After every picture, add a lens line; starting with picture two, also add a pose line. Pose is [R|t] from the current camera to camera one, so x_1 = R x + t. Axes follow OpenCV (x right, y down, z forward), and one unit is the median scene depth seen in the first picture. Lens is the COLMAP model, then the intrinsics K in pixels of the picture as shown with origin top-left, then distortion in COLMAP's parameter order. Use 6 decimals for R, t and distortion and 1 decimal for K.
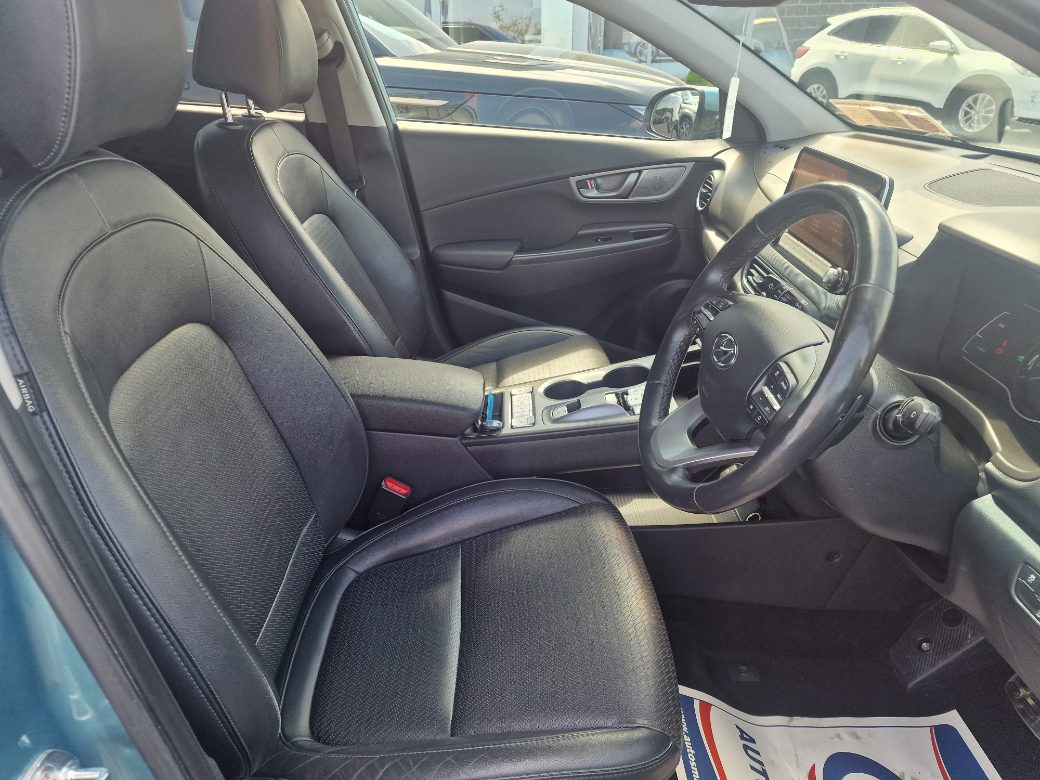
lens RADIAL K [[708.4, 0, 513.7], [0, 708.4, 390.3], [0, 0, 1]] dist [0.073052, -0.092688]
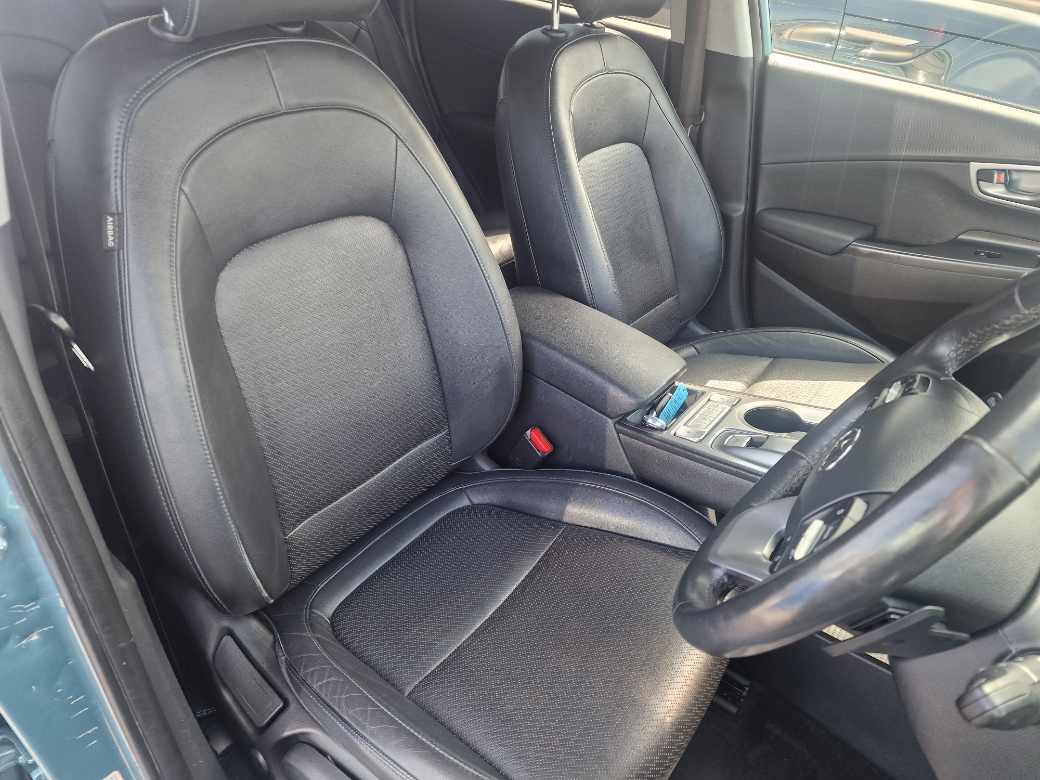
lens RADIAL K [[708.4, 0, 513.7], [0, 708.4, 390.3], [0, 0, 1]] dist [0.073052, -0.092688]
pose [[0.781357, 0.375406, -0.498549, 0.177619], [-0.327584, 0.926660, 0.184363, -0.063088], [0.531196, 0.019264, 0.847030, 0.122190]]
